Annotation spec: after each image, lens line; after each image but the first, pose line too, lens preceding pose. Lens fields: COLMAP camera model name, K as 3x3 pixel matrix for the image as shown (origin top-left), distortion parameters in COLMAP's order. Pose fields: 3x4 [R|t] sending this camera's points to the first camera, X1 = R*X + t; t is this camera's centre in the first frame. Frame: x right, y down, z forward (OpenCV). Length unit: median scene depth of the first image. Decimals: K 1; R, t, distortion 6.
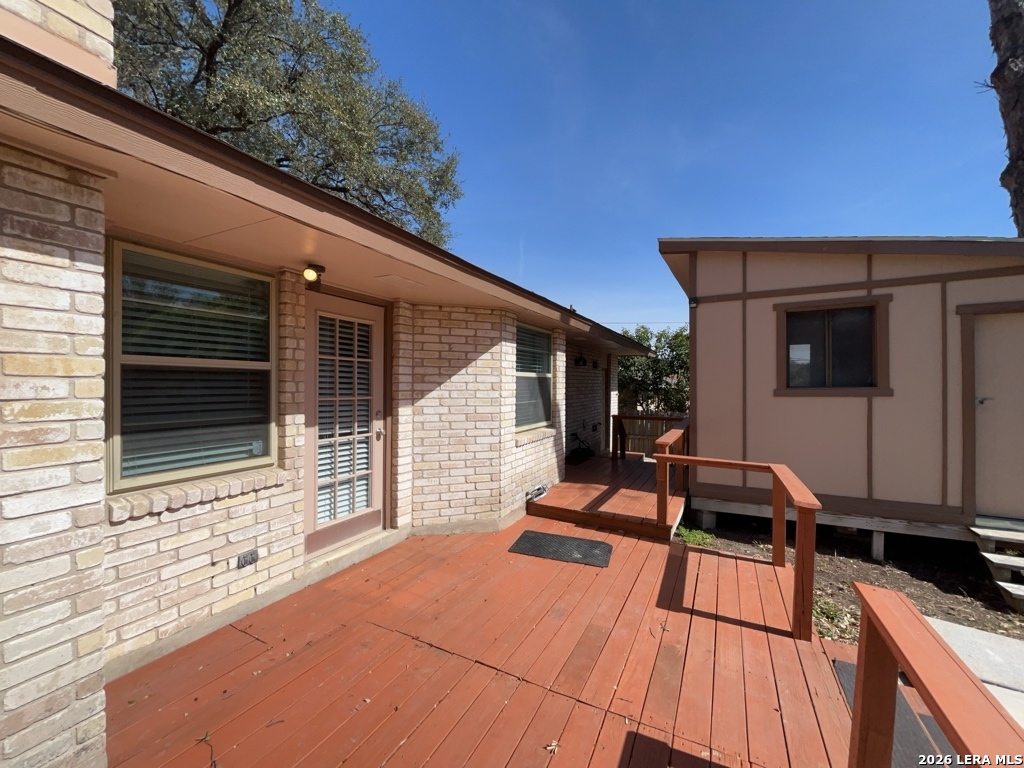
lens RADIAL K [[413.4, 0, 515.6], [0, 413.4, 383.8], [0, 0, 1]] dist [-0.001318, -0.000602]
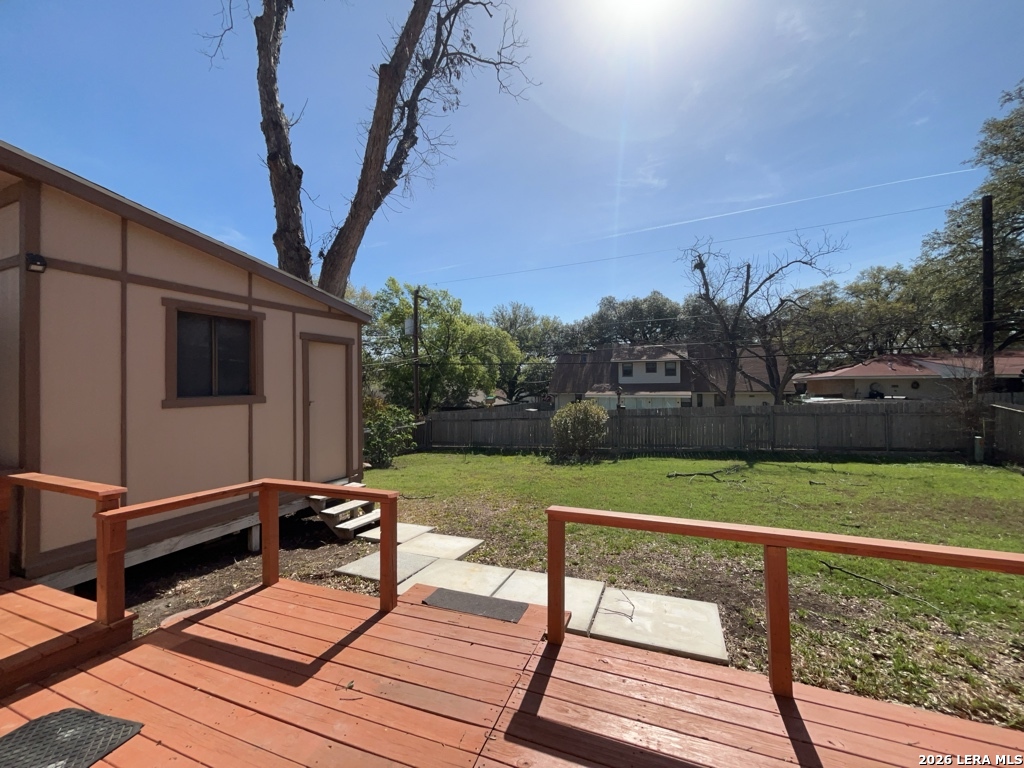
lens RADIAL K [[413.4, 0, 514.5], [0, 413.4, 384.5], [0, 0, 1]] dist [-0.001318, -0.000602]
pose [[-0.094892, 0.003756, 0.995480, -0.312181], [0.001117, 0.999993, -0.003667, -0.016000], [-0.995487, 0.000764, -0.094895, 0.441085]]
